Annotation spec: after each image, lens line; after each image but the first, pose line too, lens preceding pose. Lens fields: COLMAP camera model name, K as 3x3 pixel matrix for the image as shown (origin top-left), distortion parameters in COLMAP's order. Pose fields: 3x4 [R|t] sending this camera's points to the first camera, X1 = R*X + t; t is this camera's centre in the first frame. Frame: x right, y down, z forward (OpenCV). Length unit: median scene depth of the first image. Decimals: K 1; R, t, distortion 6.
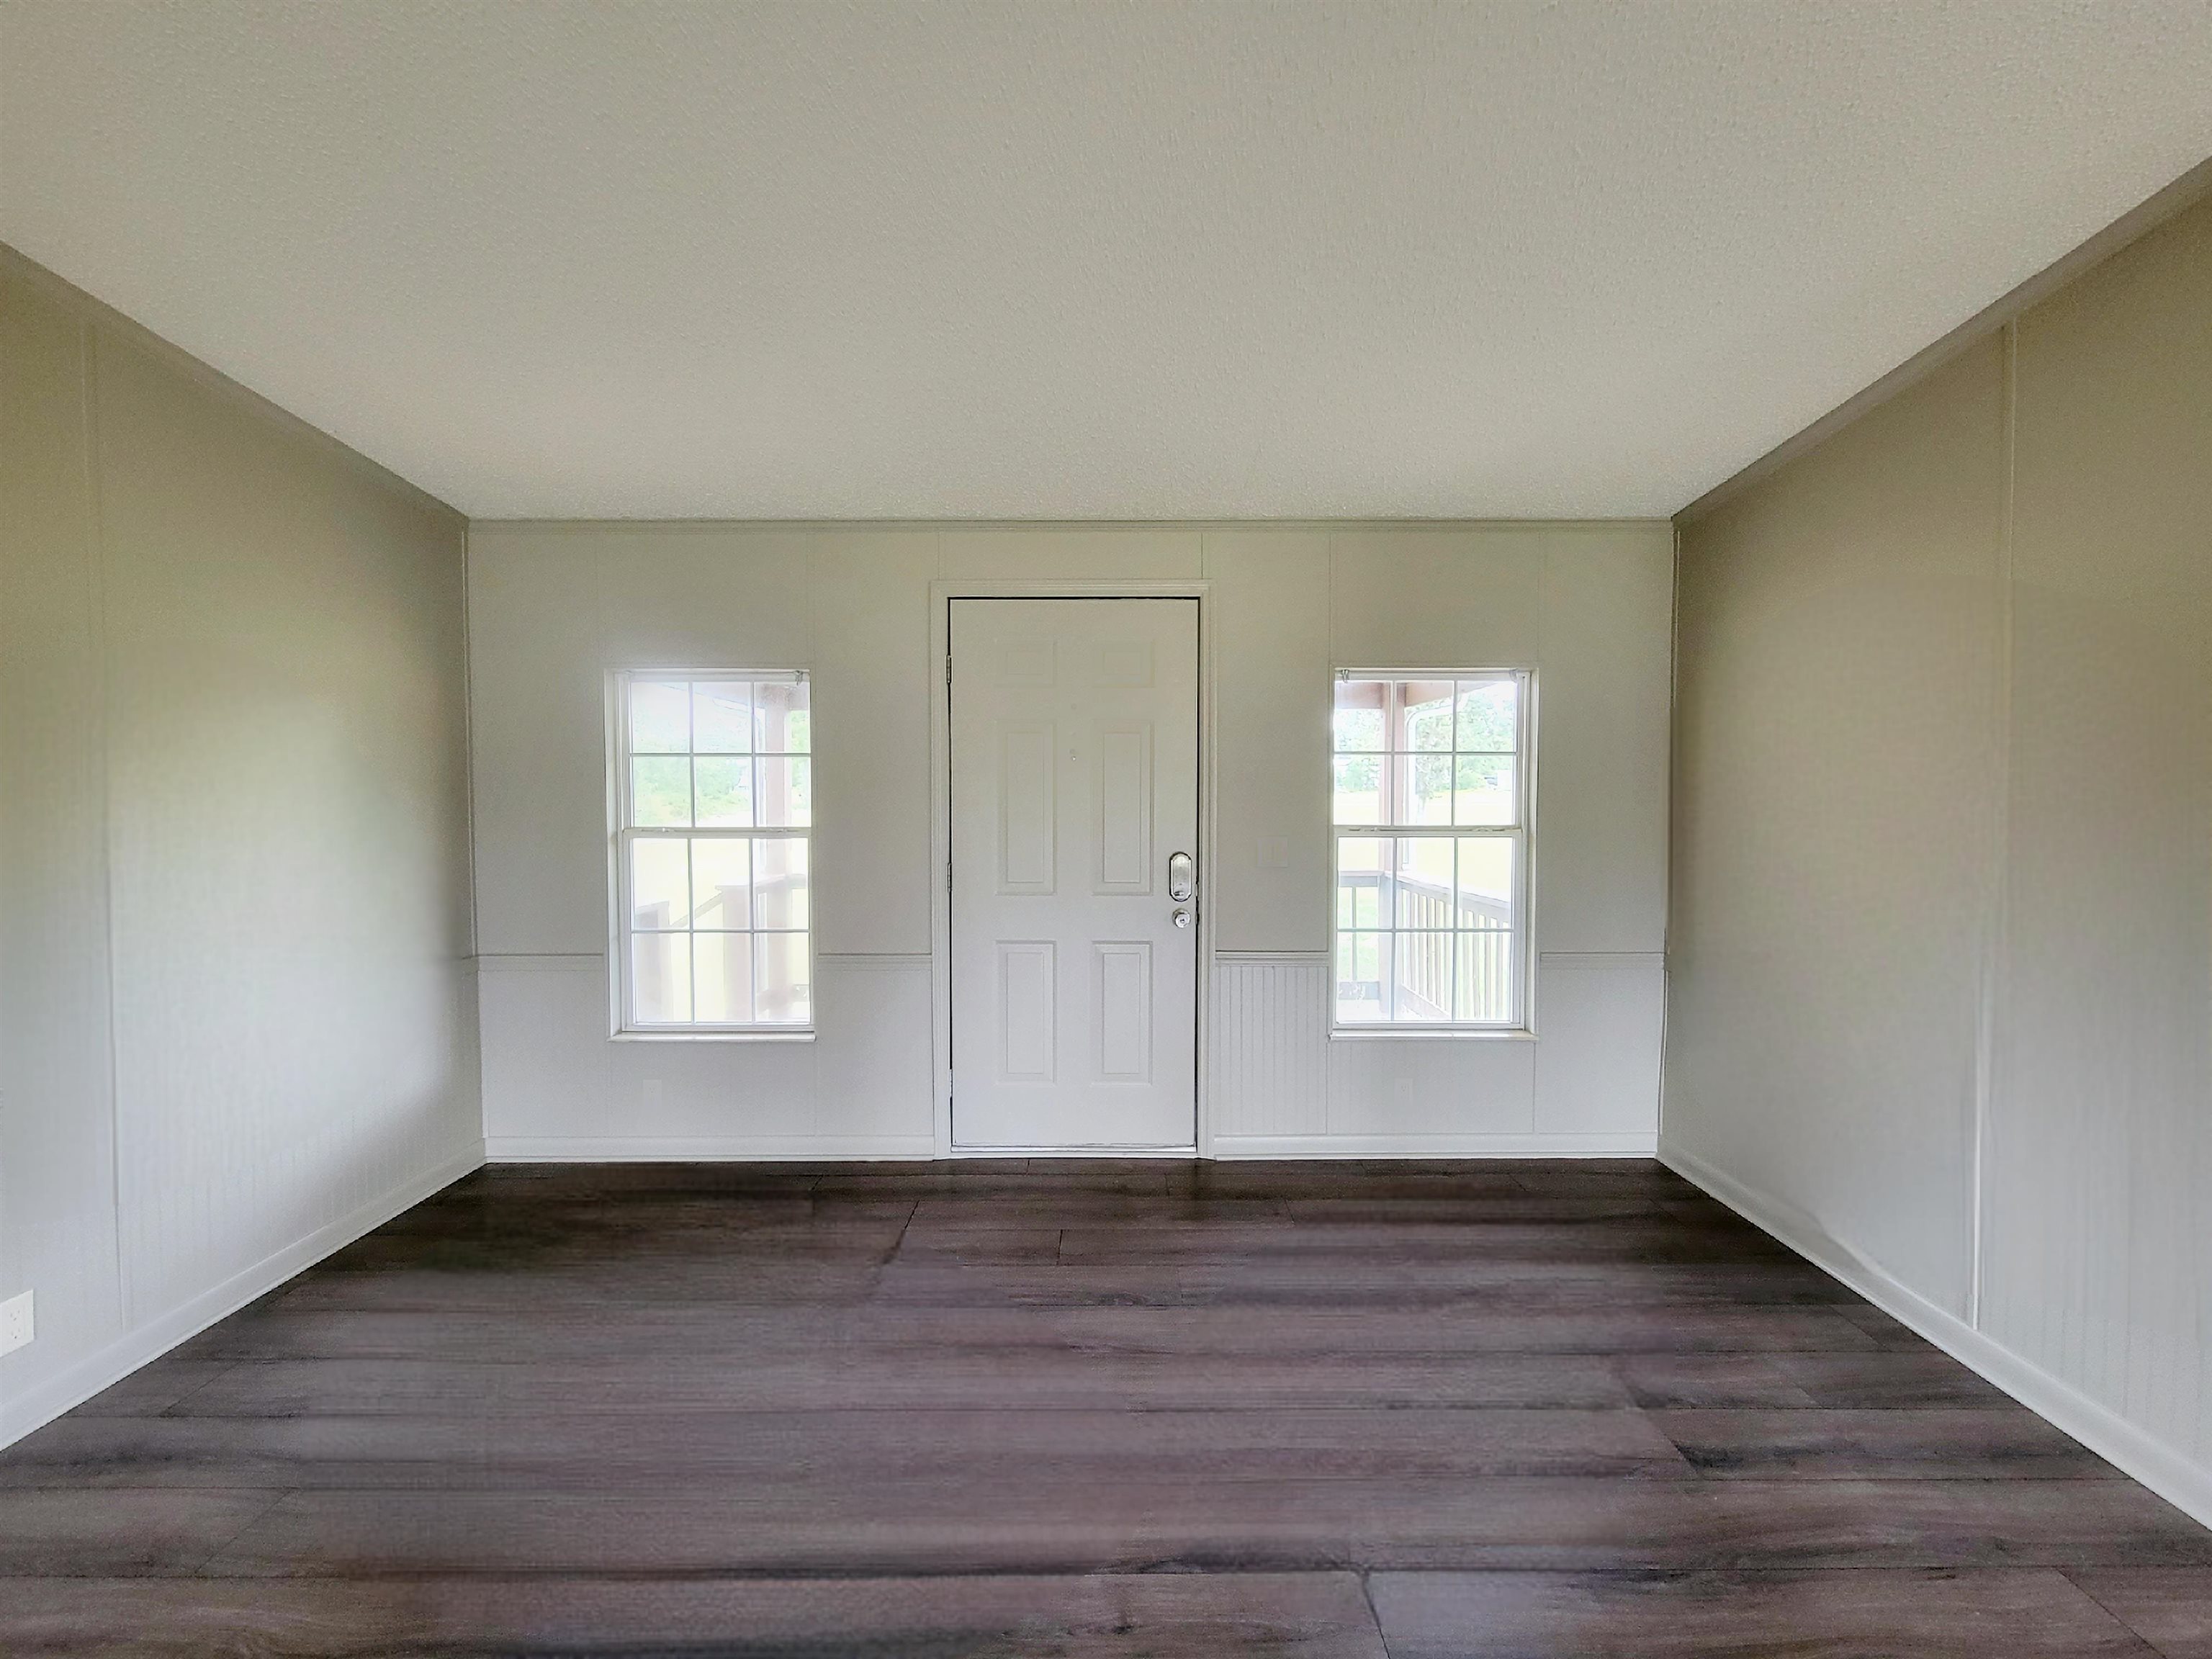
lens RADIAL K [[904.8, 0, 1110.4], [0, 904.8, 825.6], [0, 0, 1]] dist [0.001526, 0.000027]
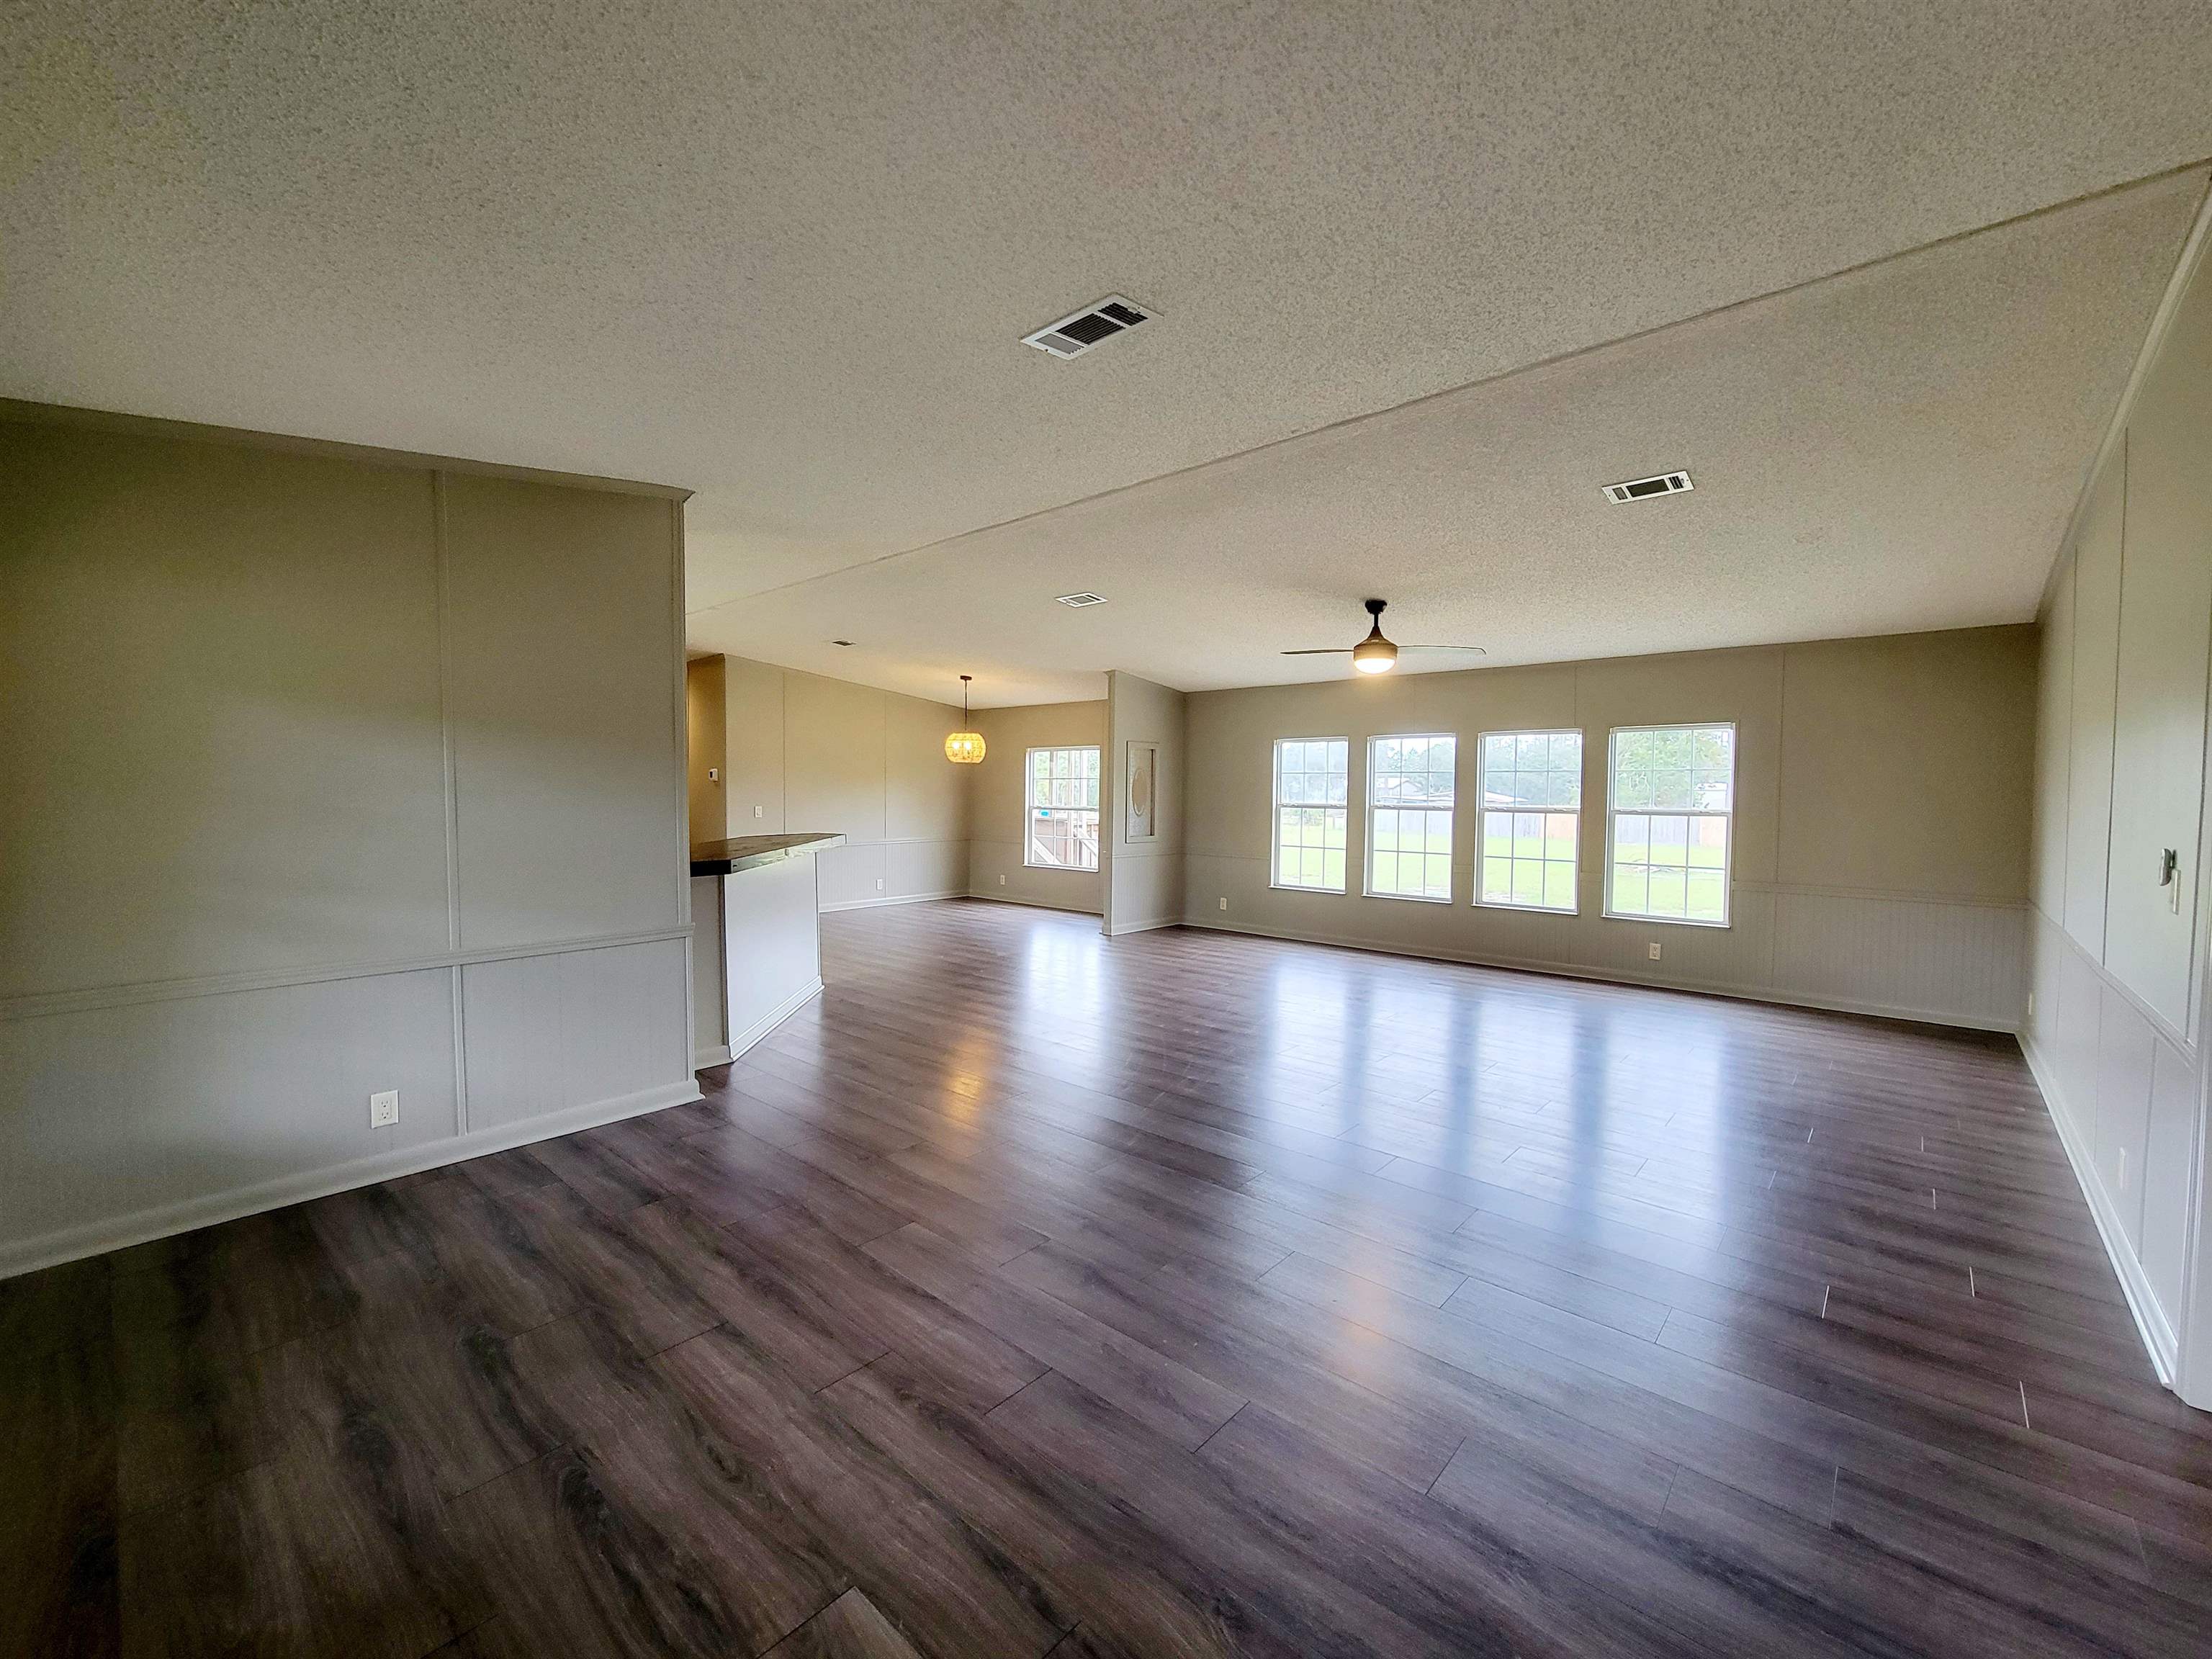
lens RADIAL K [[904.8, 0, 1110.4], [0, 904.8, 825.6], [0, 0, 1]] dist [0.001526, 0.000027]
pose [[-0.746908, -0.030509, 0.664227, -0.584957], [0.019283, 0.997533, 0.067502, -0.036032], [-0.664647, 0.063226, -0.744477, 0.928184]]
